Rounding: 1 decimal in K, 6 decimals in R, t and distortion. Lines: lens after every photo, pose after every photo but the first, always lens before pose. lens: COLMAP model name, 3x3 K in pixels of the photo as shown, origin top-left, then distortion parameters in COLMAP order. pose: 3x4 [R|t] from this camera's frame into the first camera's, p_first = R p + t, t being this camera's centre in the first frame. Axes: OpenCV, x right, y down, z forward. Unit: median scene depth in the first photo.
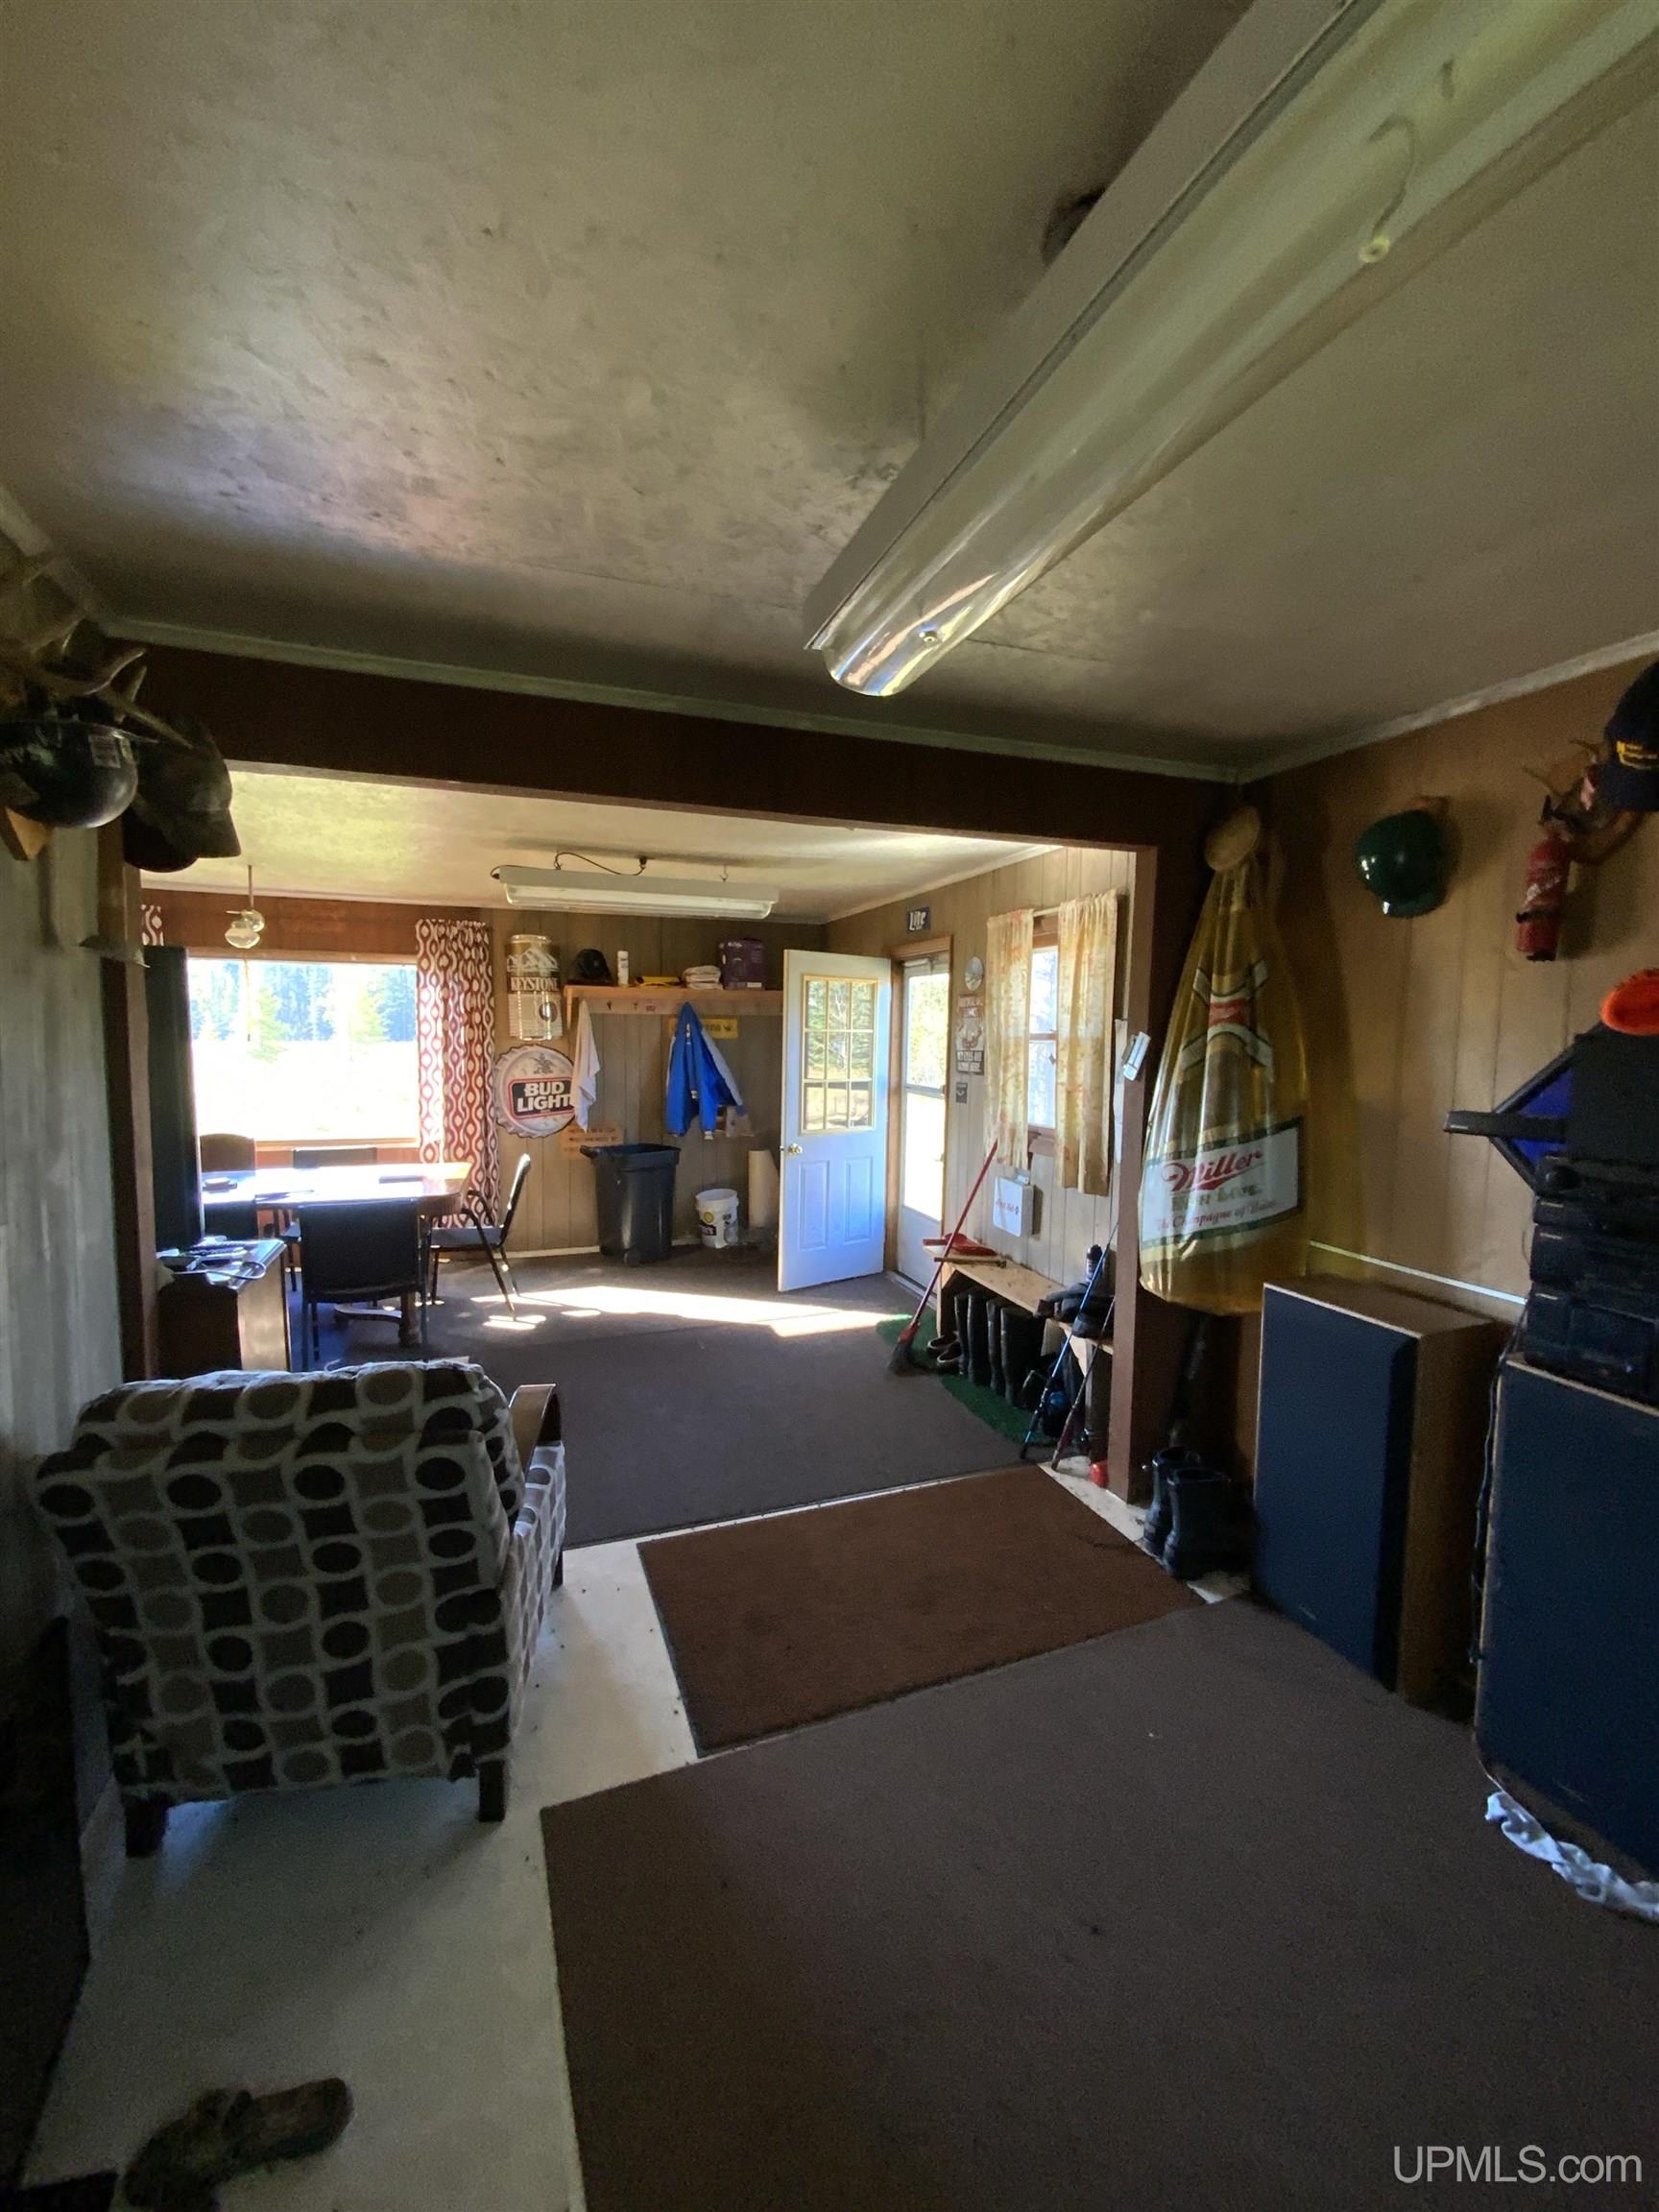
lens RADIAL K [[889.7, 0, 826.1], [0, 889.7, 1105.6], [0, 0, 1]] dist [0.024859, -0.017357]
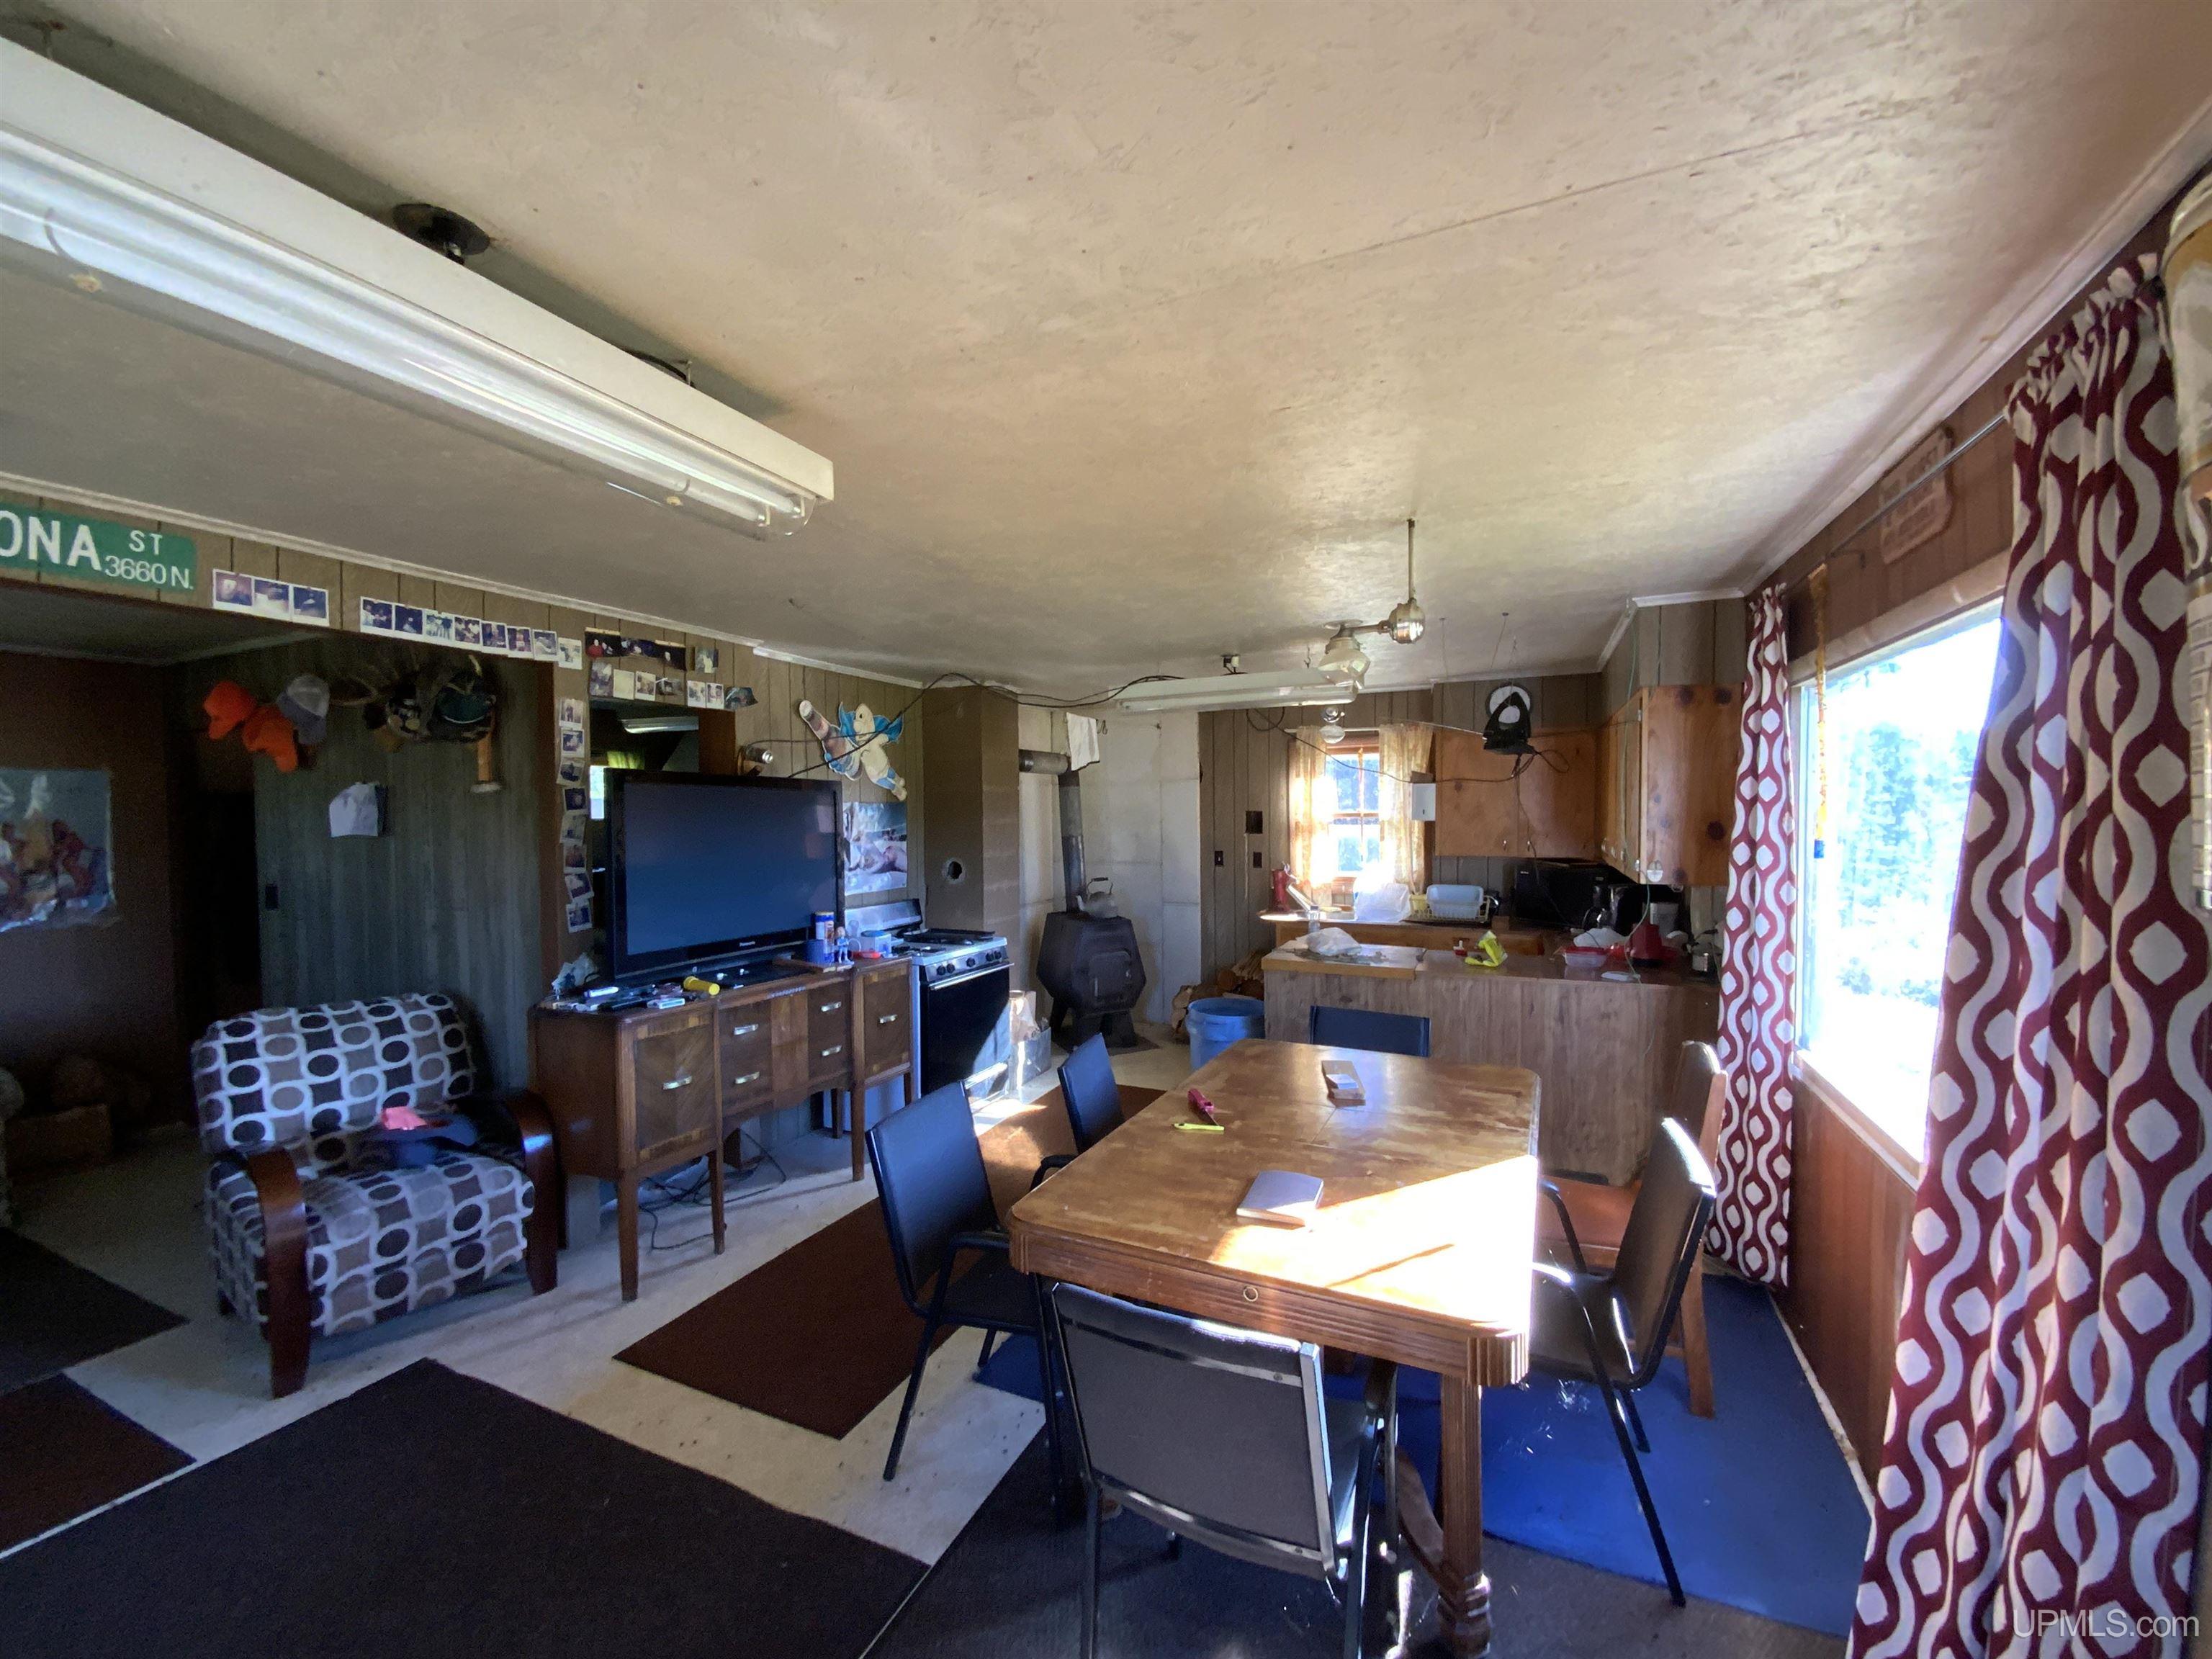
lens RADIAL K [[889.7, 0, 1099.5], [0, 889.7, 831.7], [0, 0, 1]] dist [0.024859, -0.017357]
pose [[-0.709758, 0.007746, -0.704403, -0.111372], [-0.057884, 0.995917, 0.069275, -0.086293], [0.702064, 0.089942, -0.706411, 0.990434]]
